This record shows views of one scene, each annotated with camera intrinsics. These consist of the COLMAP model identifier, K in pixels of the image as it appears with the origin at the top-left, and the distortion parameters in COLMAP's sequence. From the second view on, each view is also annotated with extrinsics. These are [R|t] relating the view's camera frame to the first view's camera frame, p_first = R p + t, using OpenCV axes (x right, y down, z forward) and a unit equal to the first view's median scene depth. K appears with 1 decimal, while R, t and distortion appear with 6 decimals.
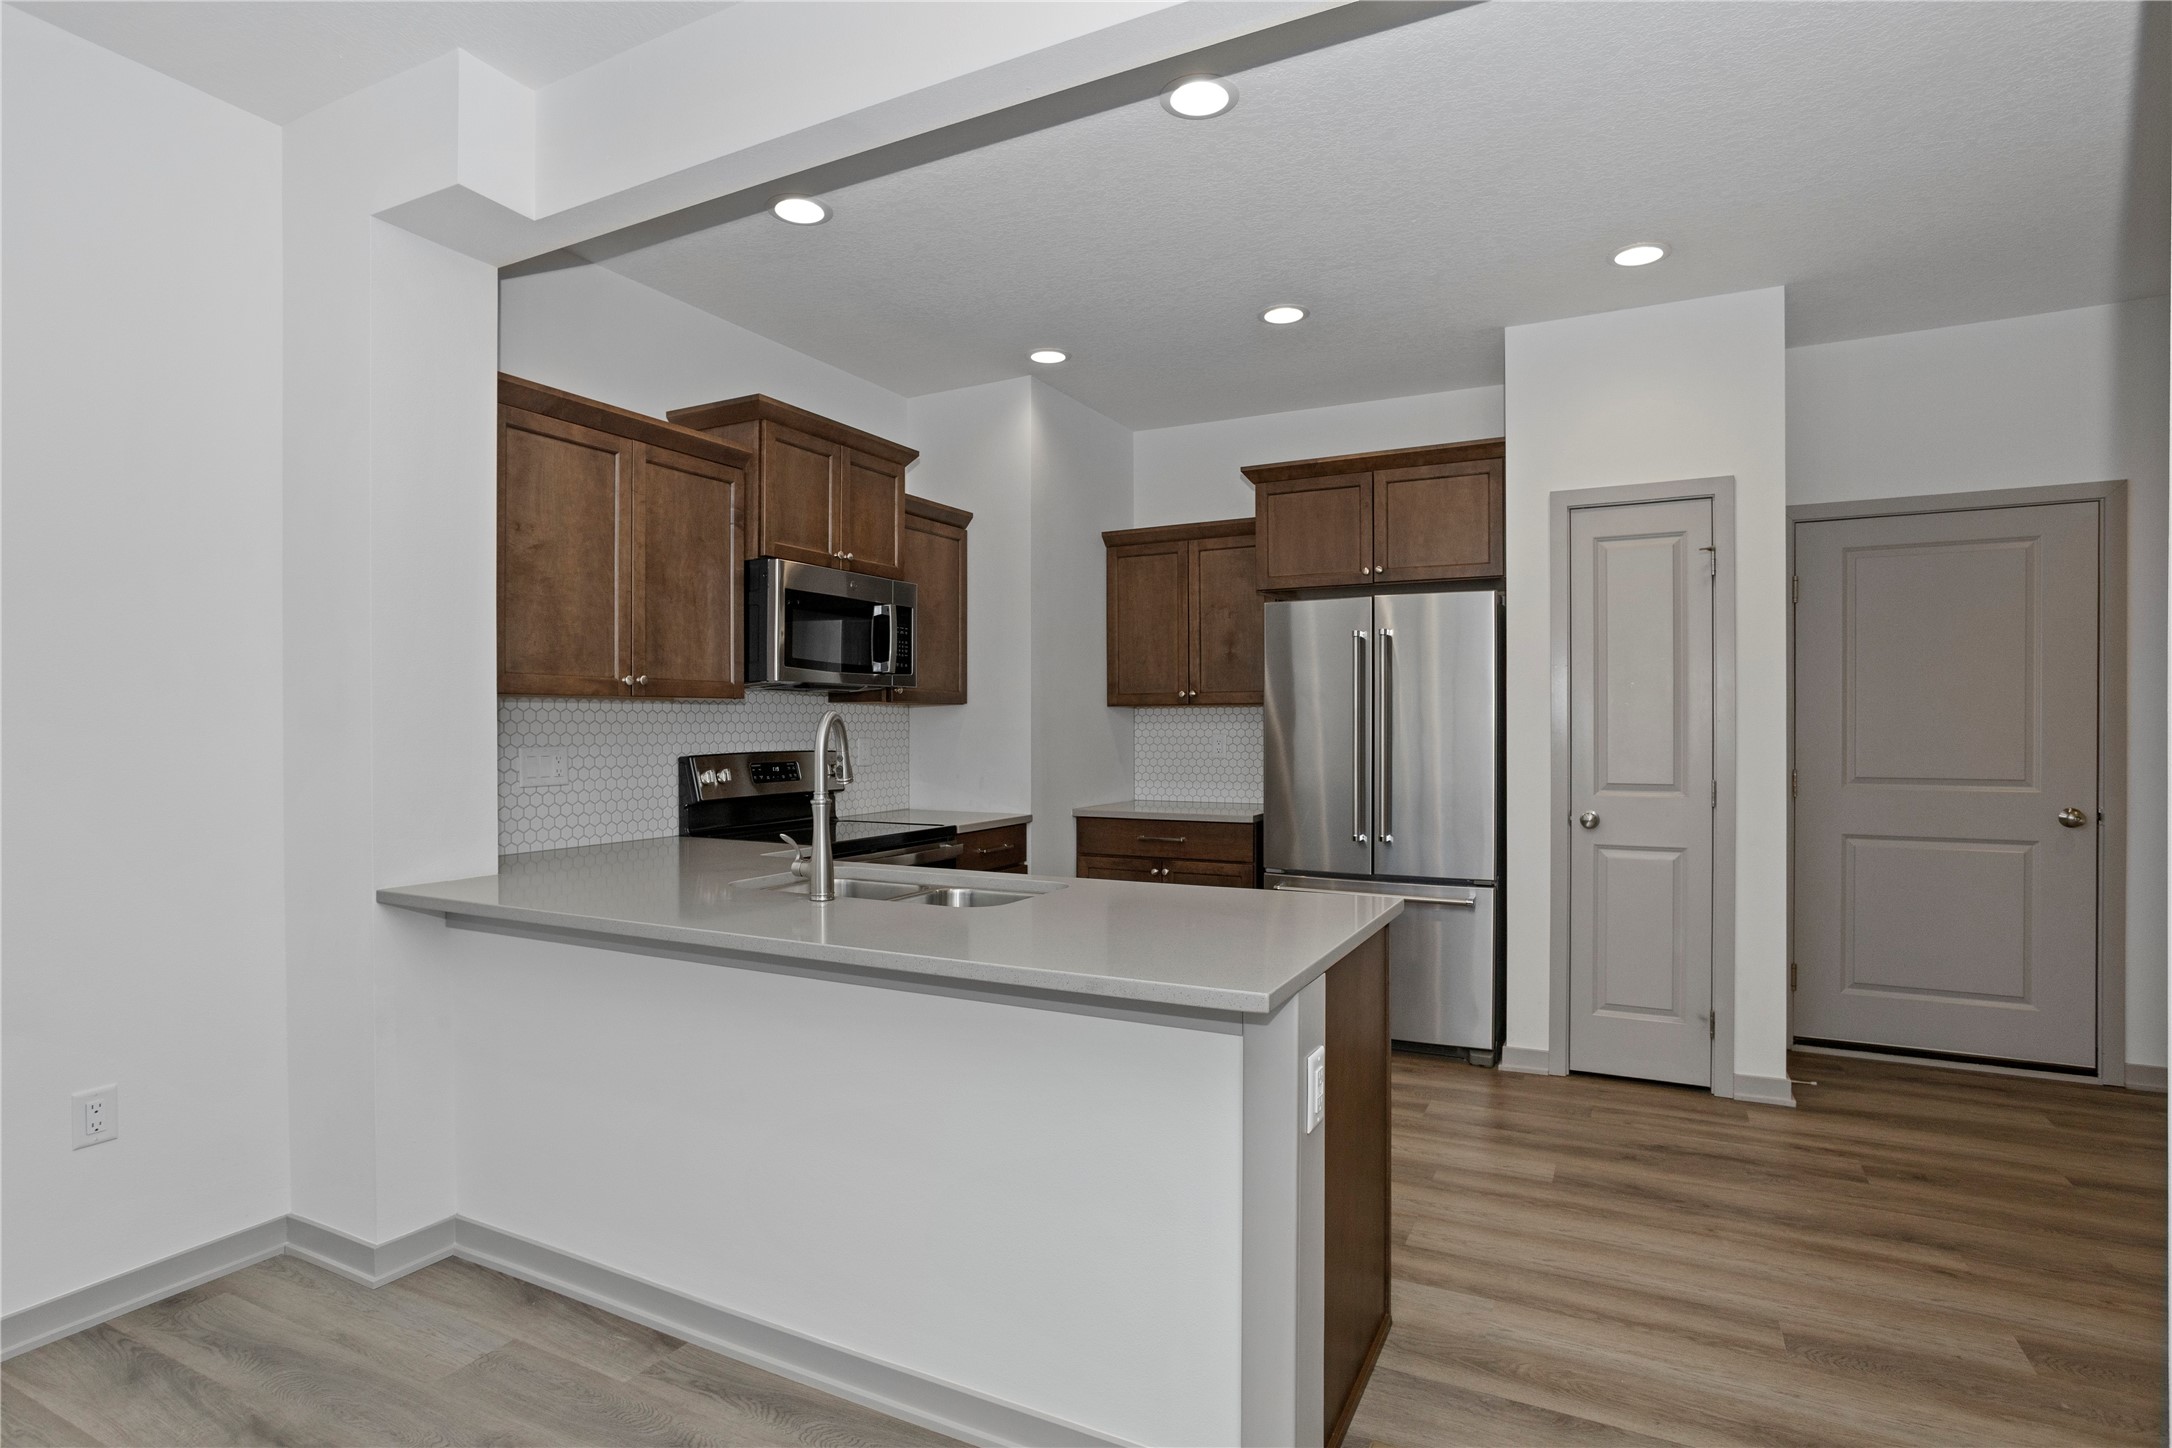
lens RADIAL K [[1092.9, 0, 1093.2], [0, 1092.9, 730.3], [0, 0, 1]] dist [-0.056355, 0.031173]
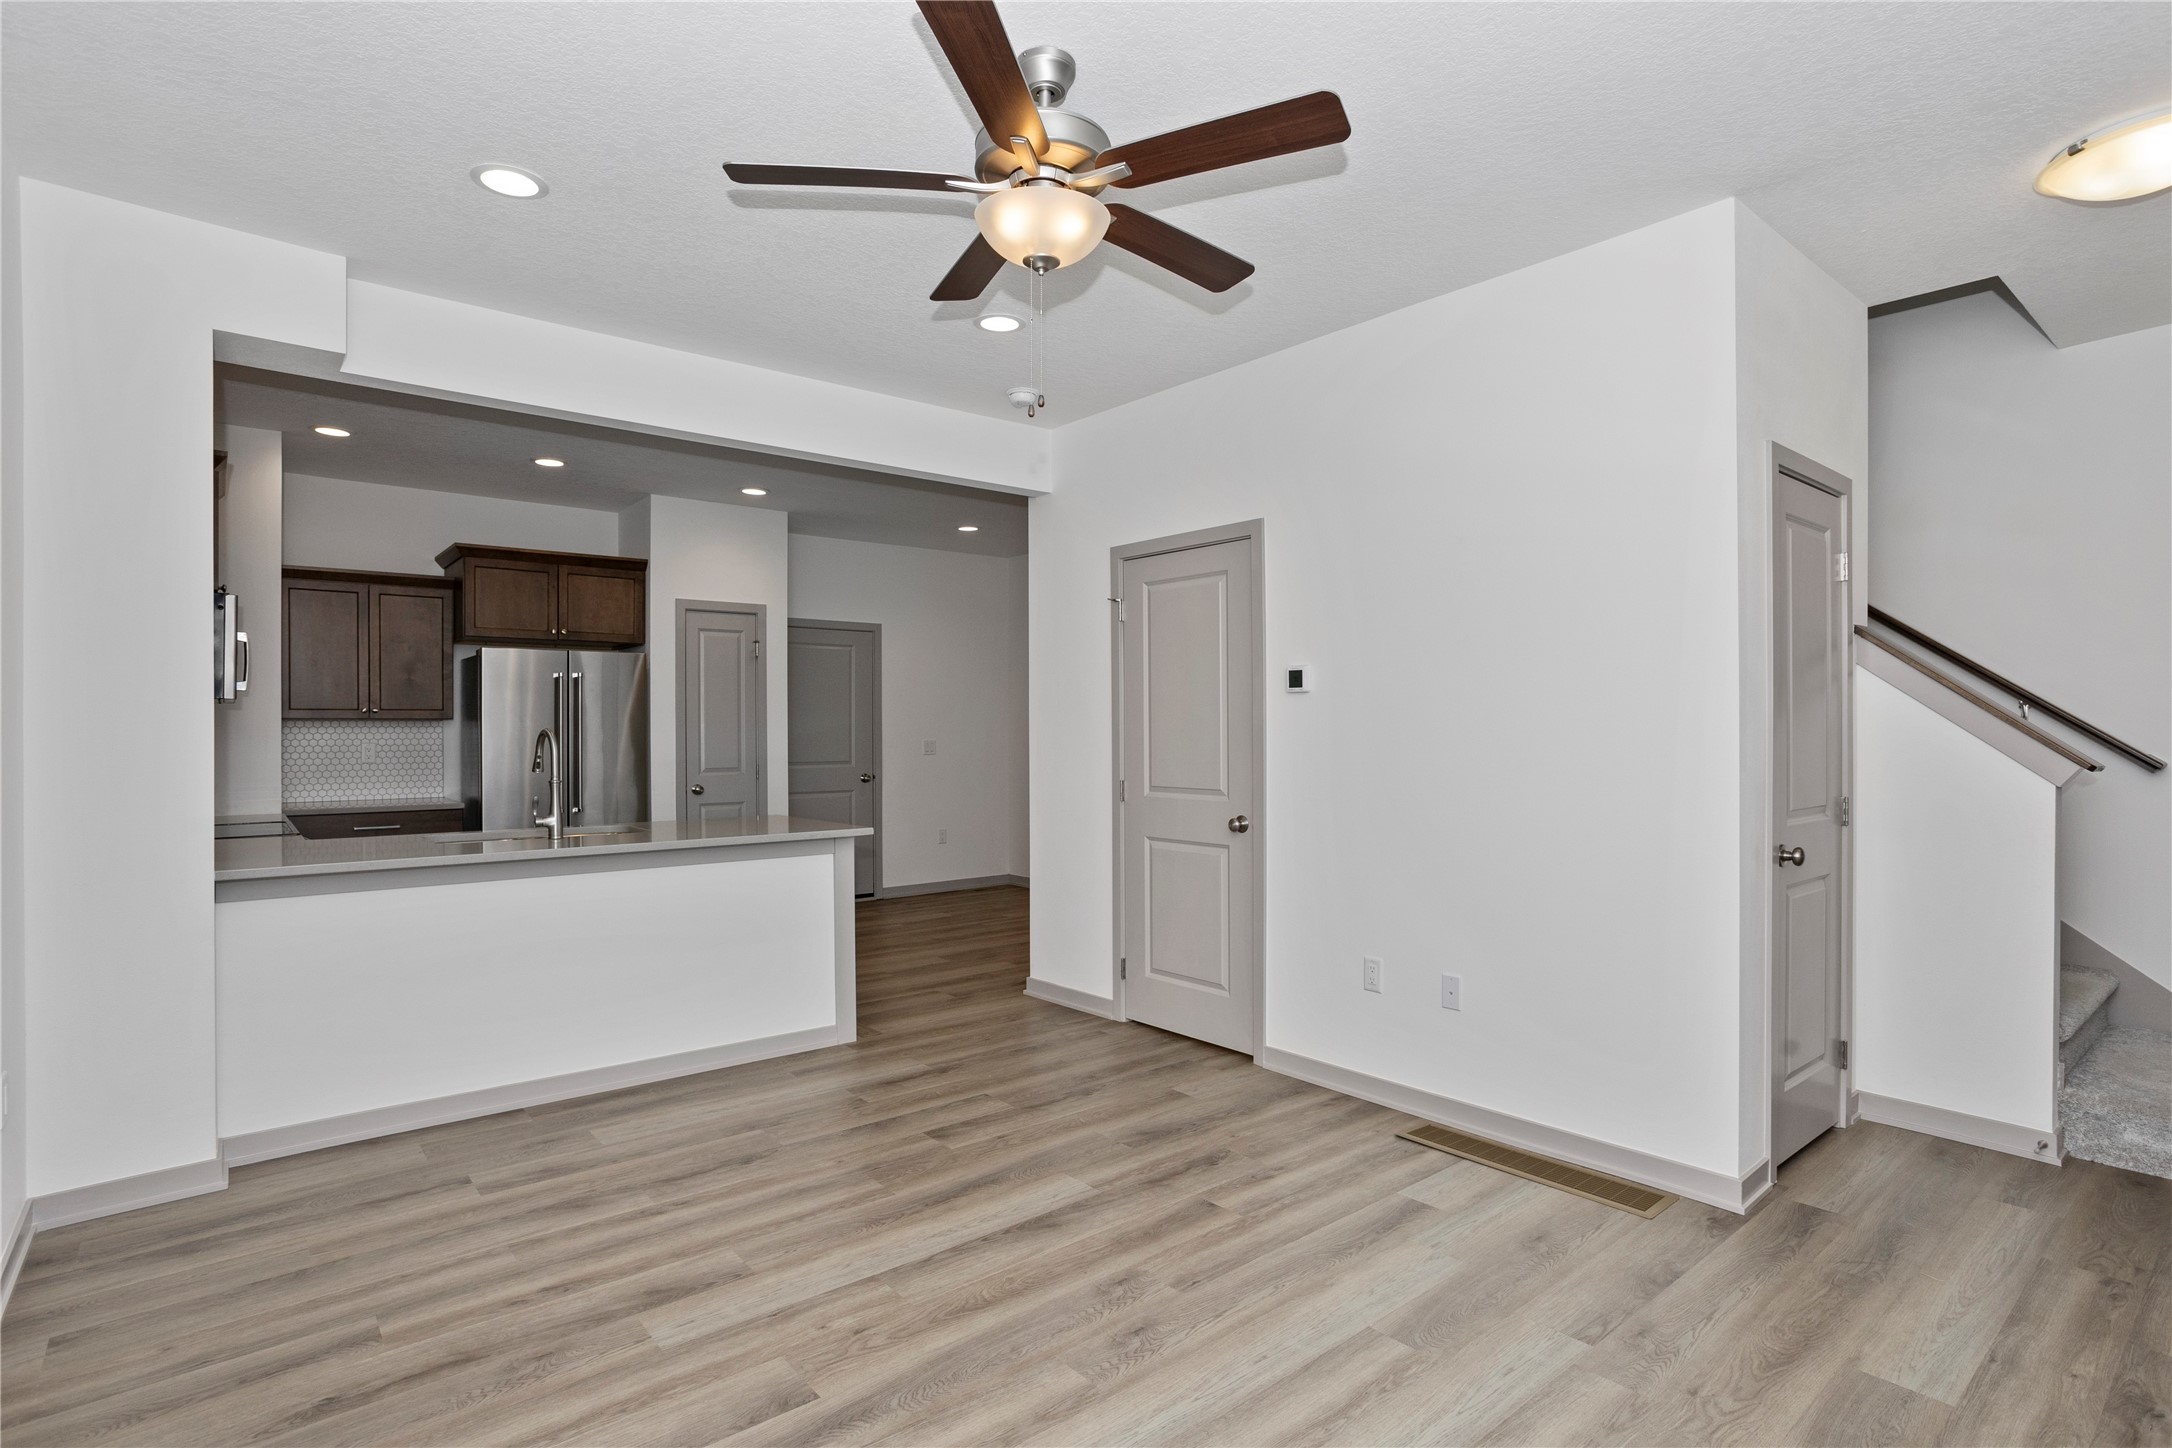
lens RADIAL K [[1092.9, 0, 1093.2], [0, 1092.9, 730.3], [0, 0, 1]] dist [-0.056355, 0.031173]
pose [[0.388622, 0.001549, 0.921396, -0.840604], [0.004866, 0.999981, -0.003734, -0.002937], [-0.921384, 0.005934, 0.388608, -0.251451]]
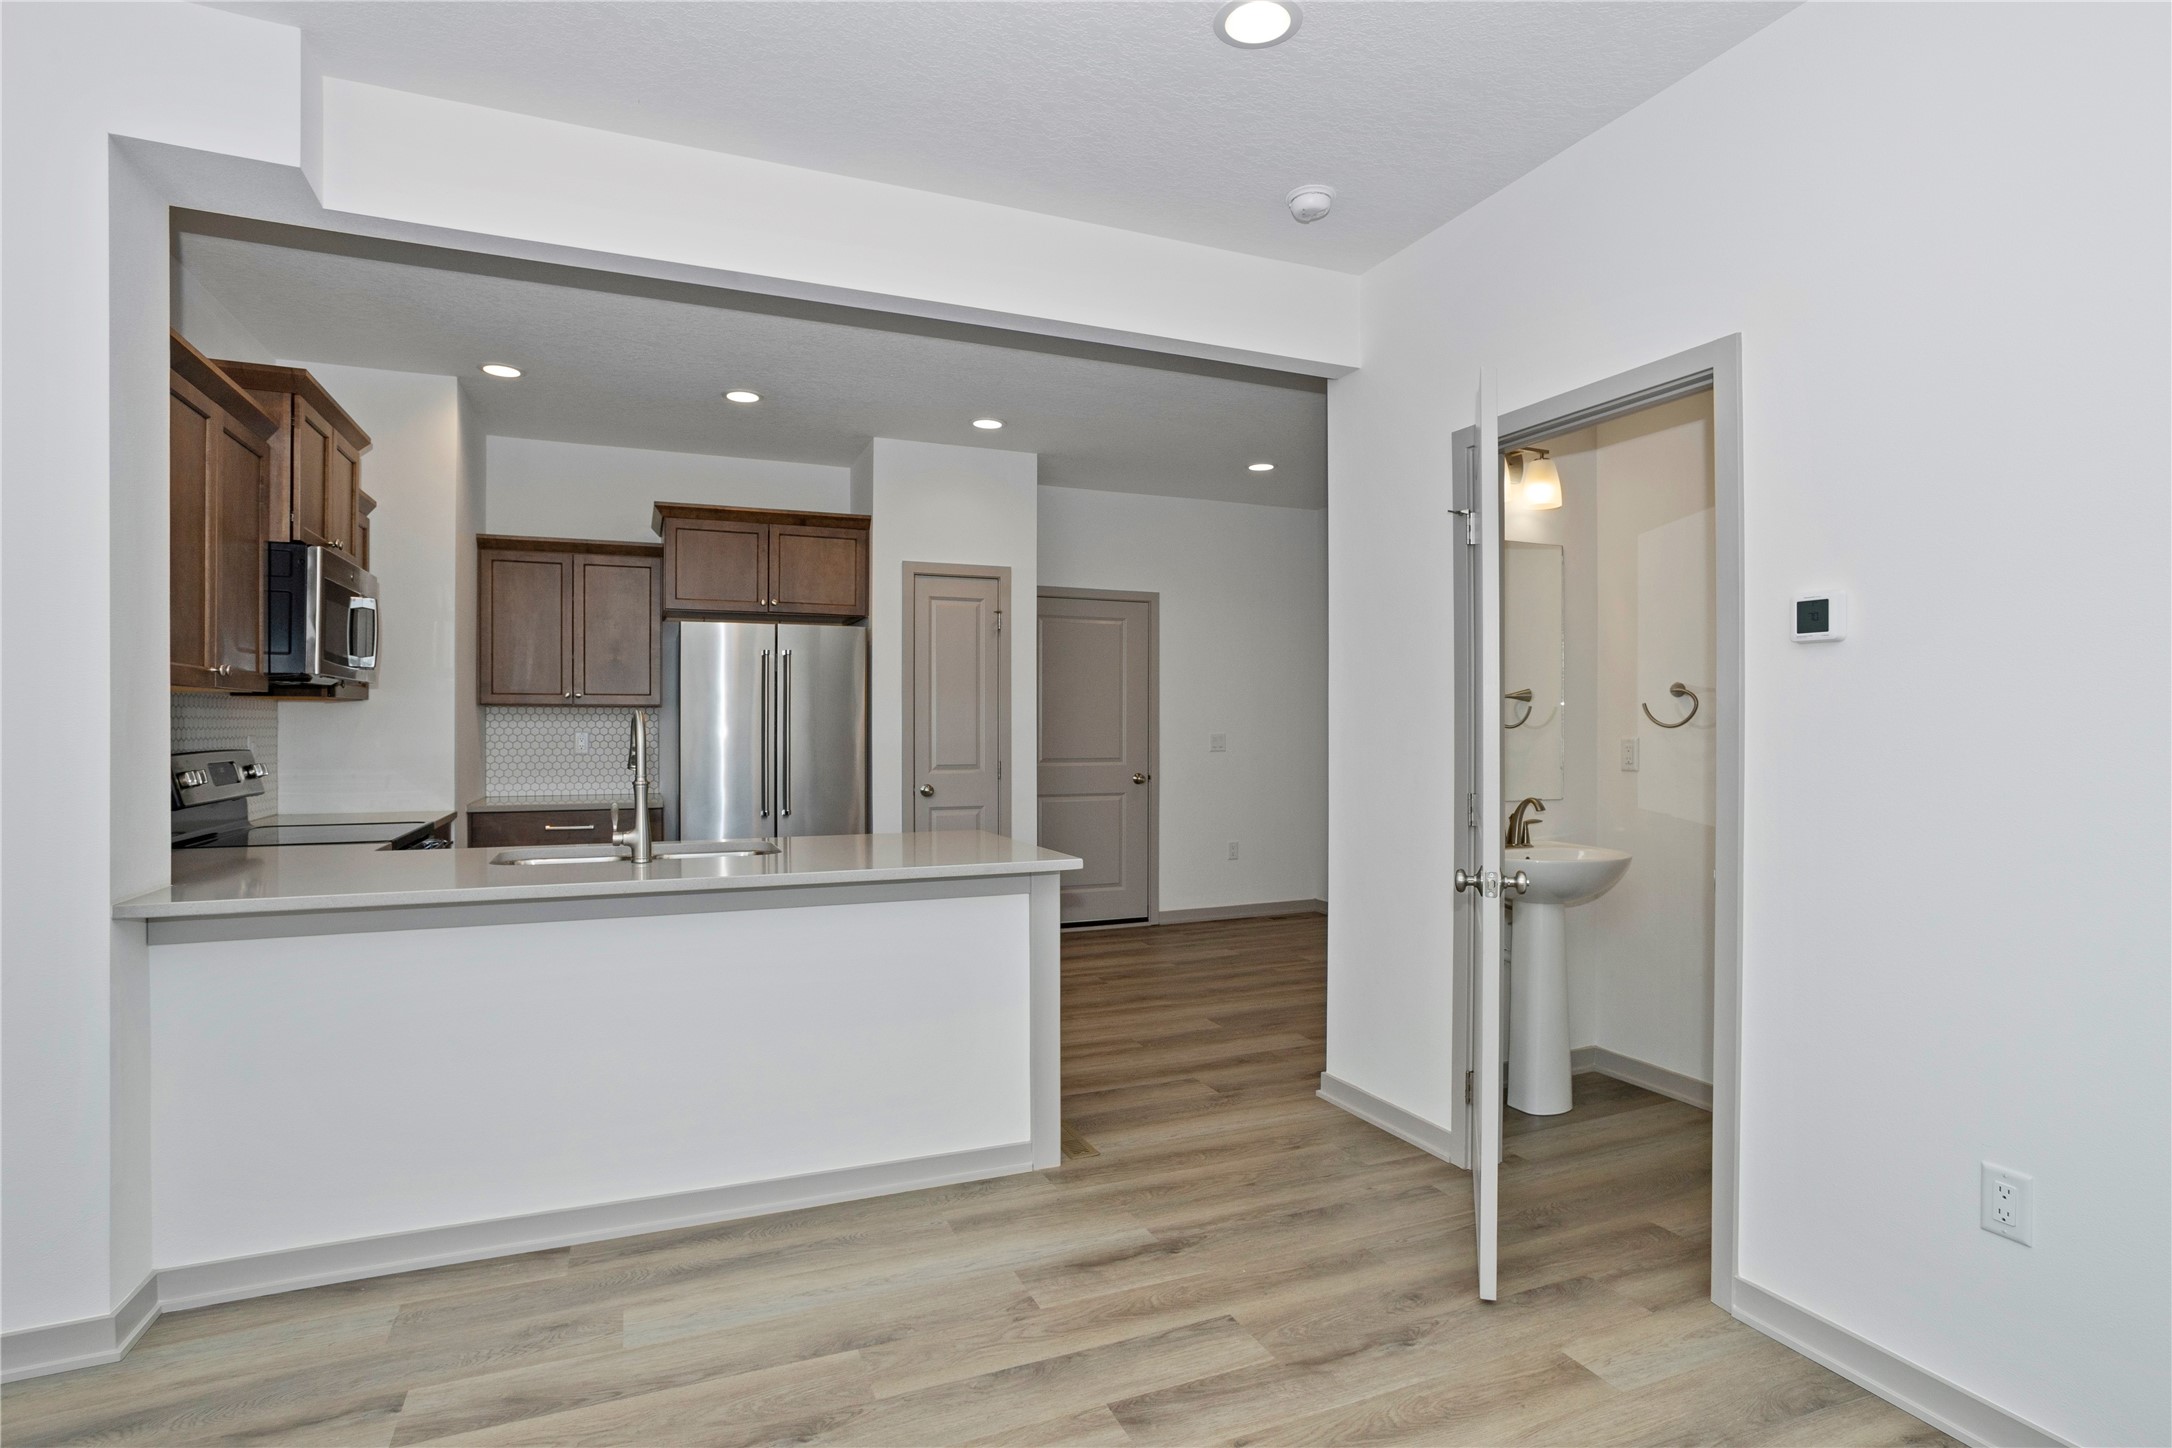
lens RADIAL K [[1092.9, 0, 1093.2], [0, 1092.9, 730.3], [0, 0, 1]] dist [-0.056355, 0.031173]
pose [[0.640020, 0.001729, 0.768356, -0.487992], [-0.000521, 0.999998, -0.001817, 0.004305], [-0.768358, 0.000763, 0.640020, -0.102885]]
